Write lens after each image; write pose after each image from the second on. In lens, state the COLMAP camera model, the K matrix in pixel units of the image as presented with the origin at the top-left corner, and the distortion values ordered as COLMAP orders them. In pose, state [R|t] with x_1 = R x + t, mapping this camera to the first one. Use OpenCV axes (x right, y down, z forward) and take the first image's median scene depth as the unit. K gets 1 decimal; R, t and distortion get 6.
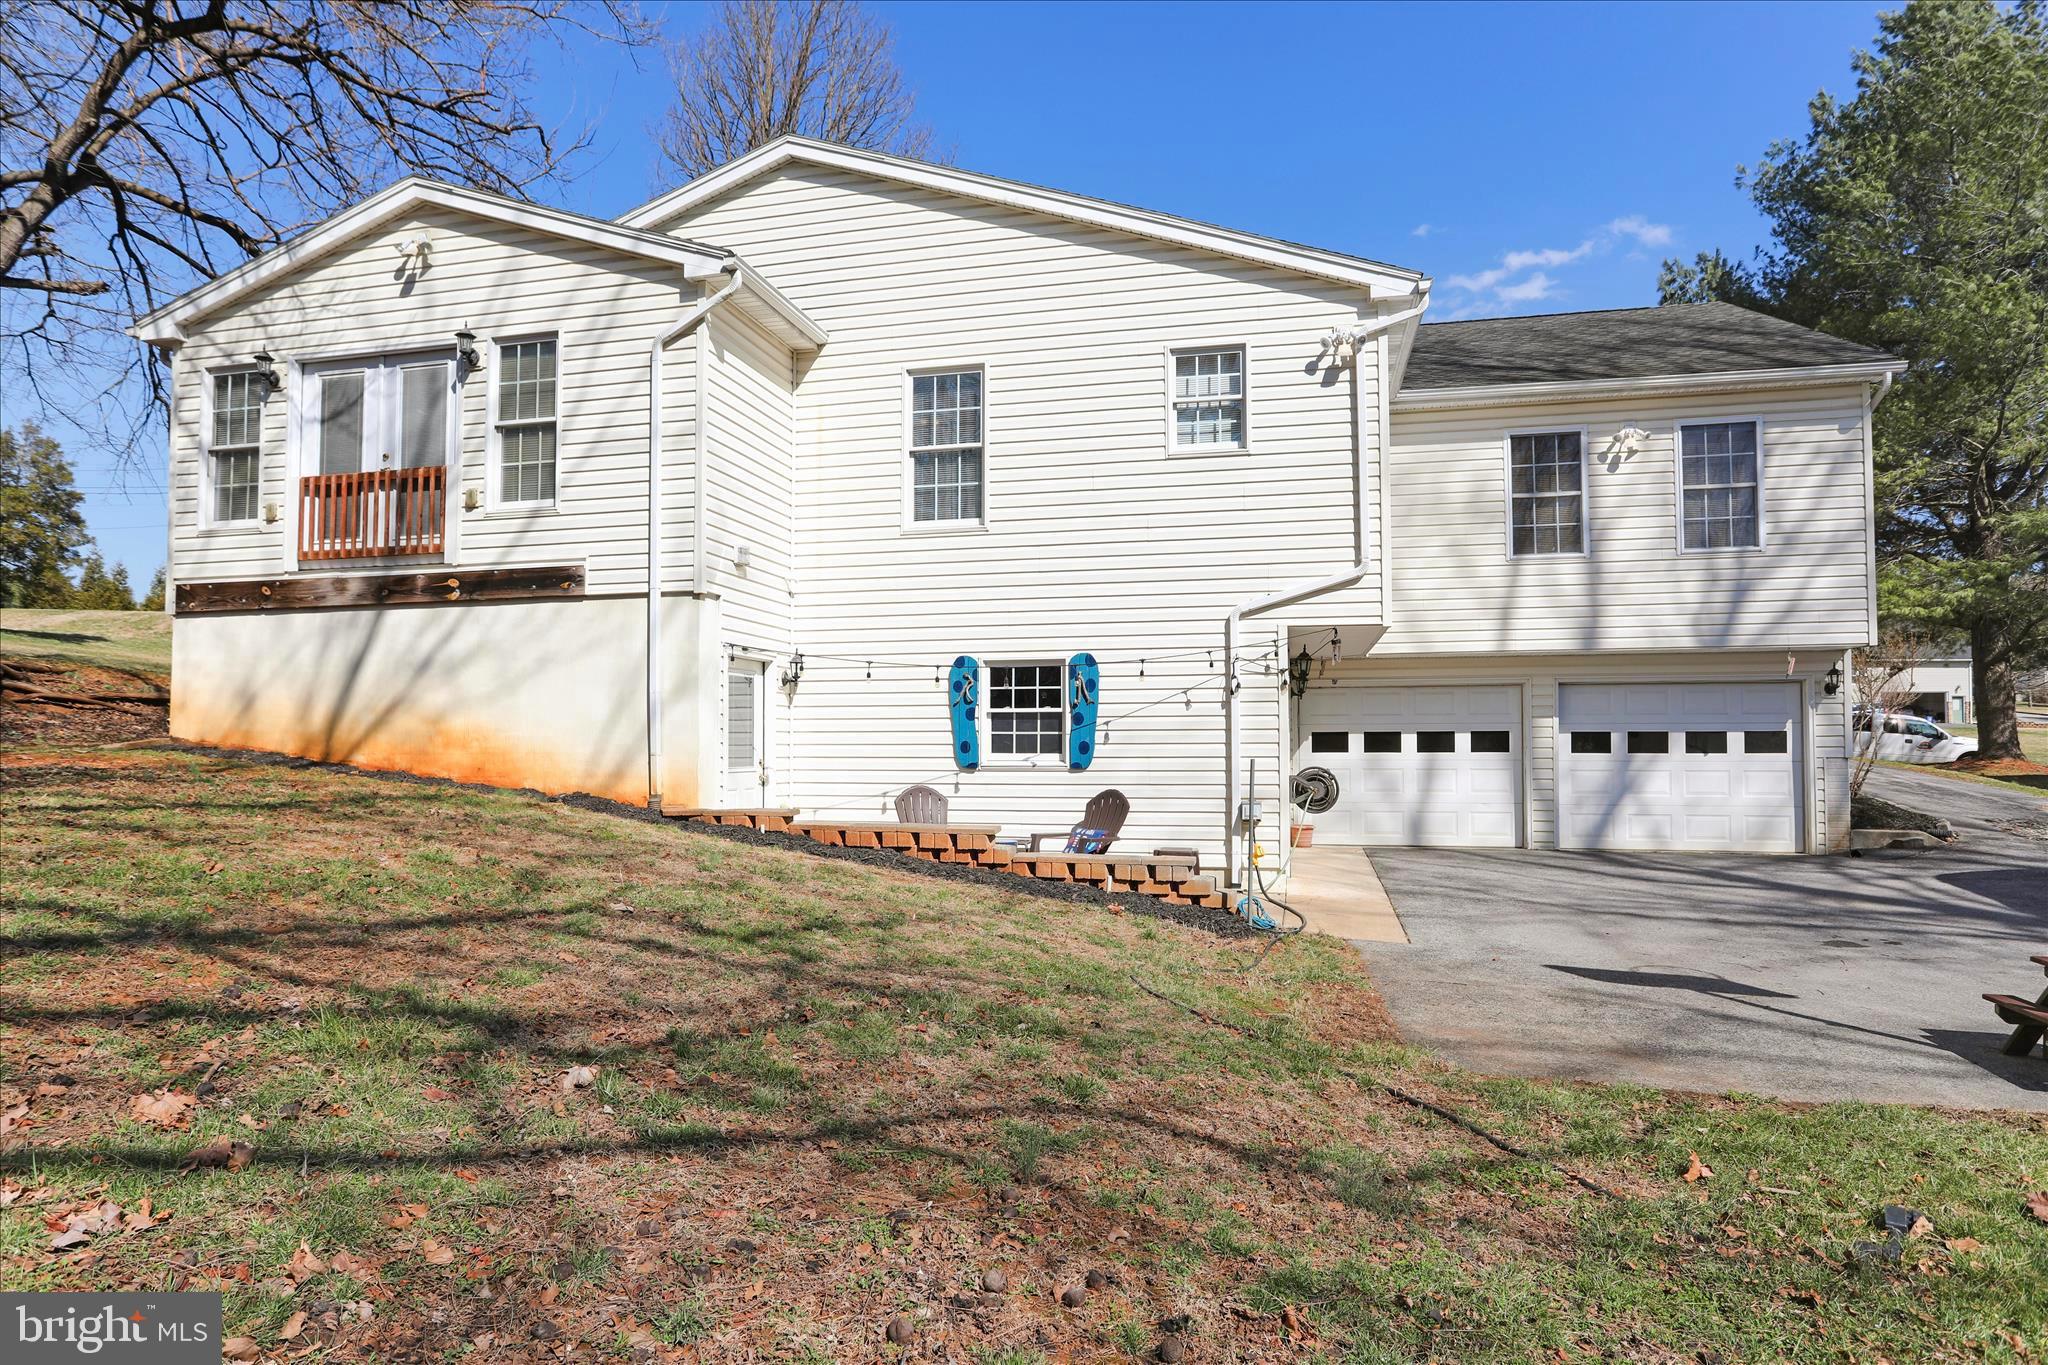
lens RADIAL K [[1173.6, 0, 1025.6], [0, 1173.6, 739.4], [0, 0, 1]] dist [-0.029985, 0.000423]
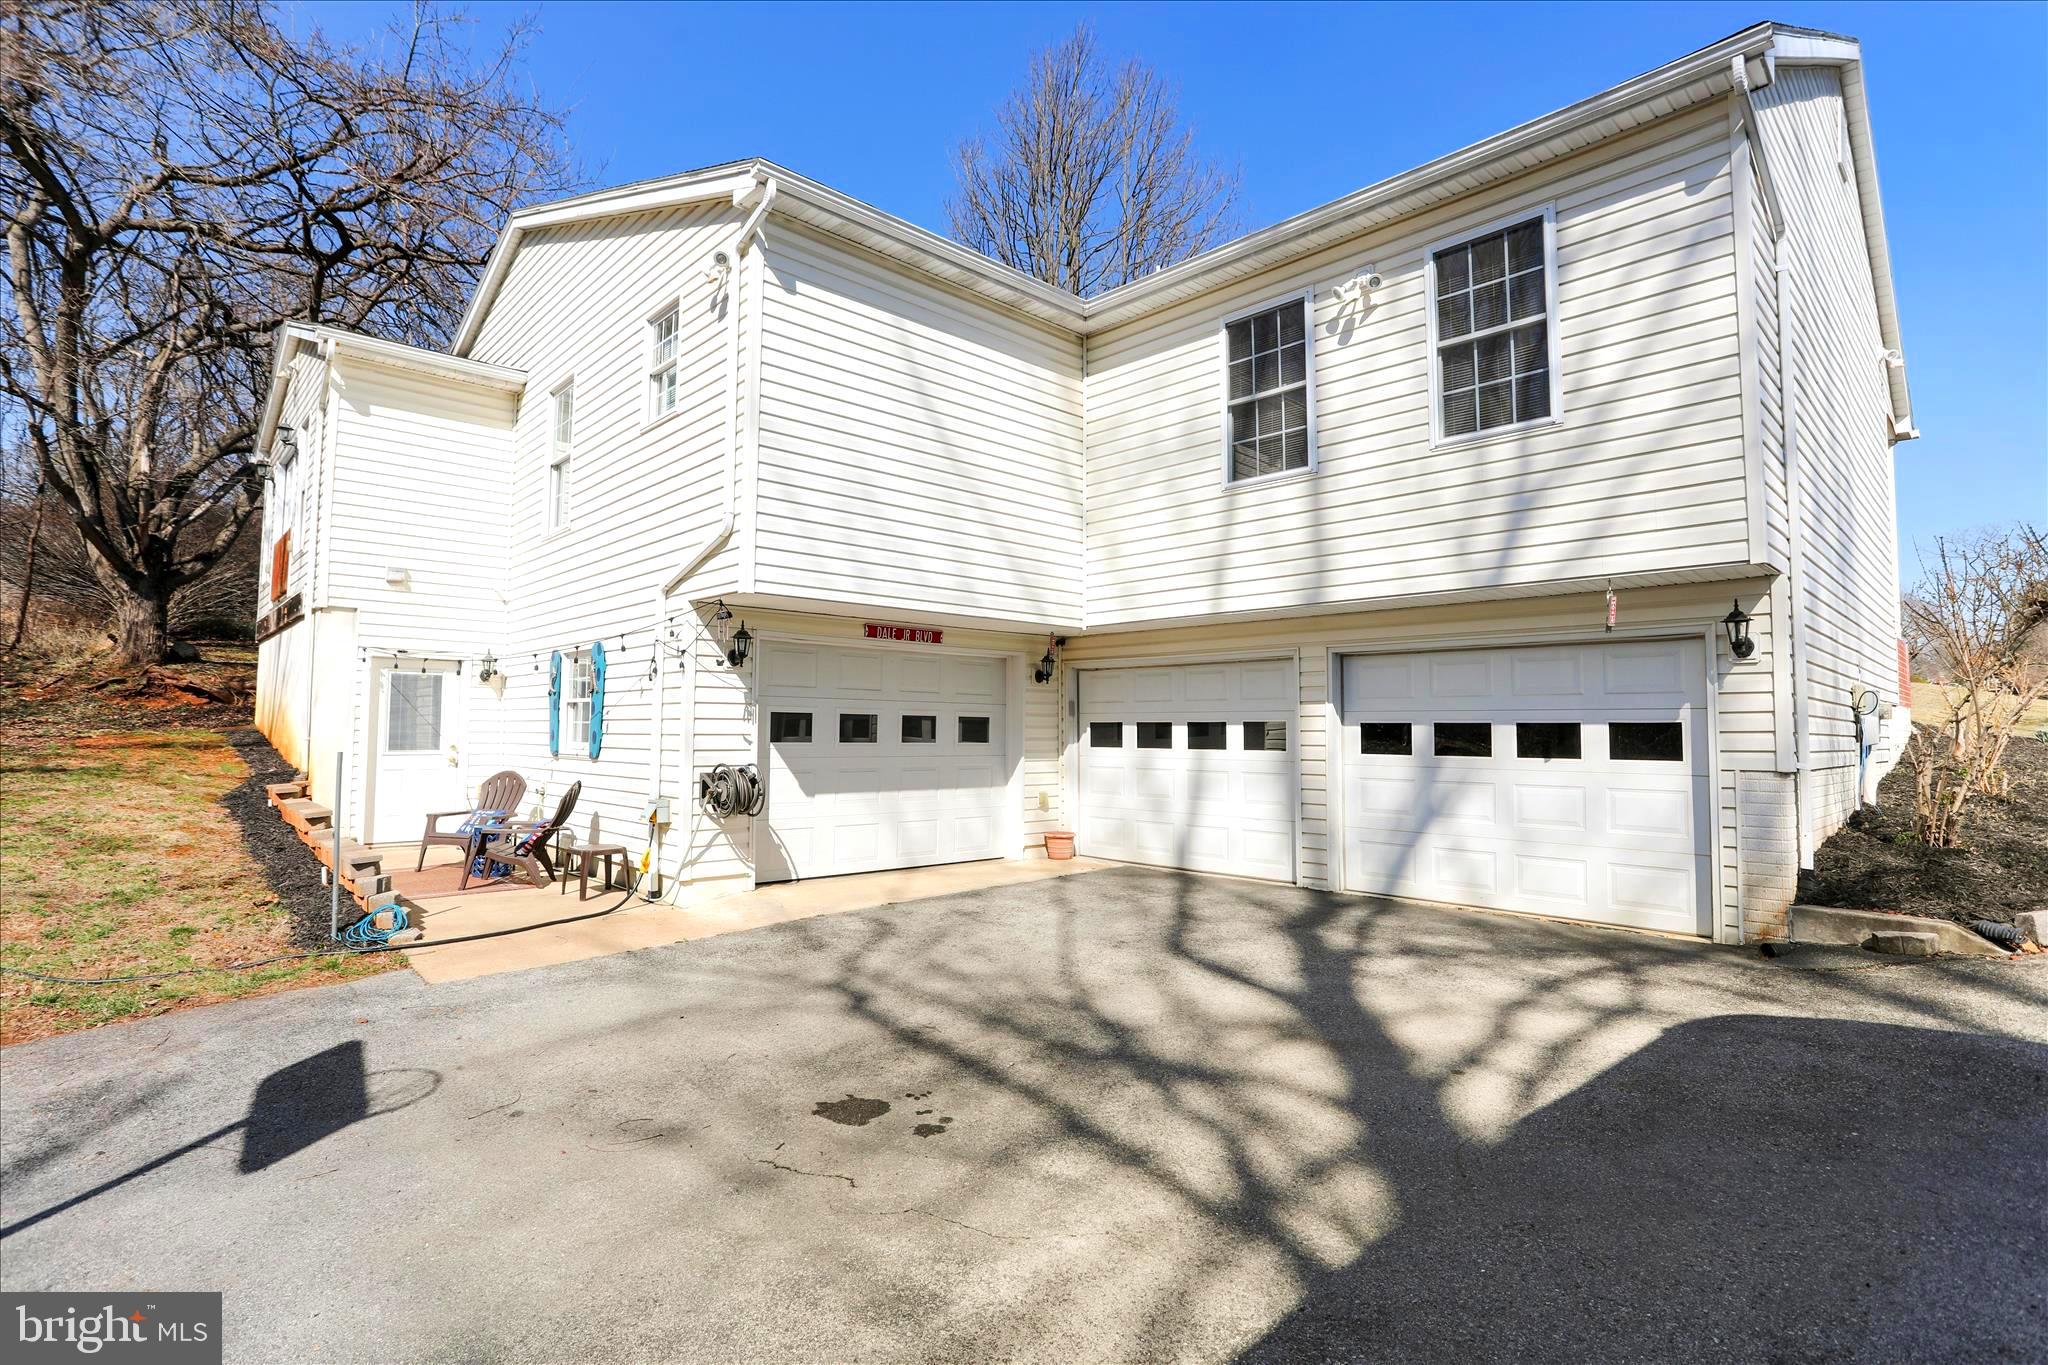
lens RADIAL K [[1006.2, 0, 1015.3], [0, 1006.2, 682.4], [0, 0, 1]] dist [-0.061670, 0.034865]
pose [[0.834328, -0.018650, -0.550953, 0.653629], [-0.004074, 0.999192, -0.039993, -0.006436], [0.551254, 0.035612, 0.833577, 0.405847]]
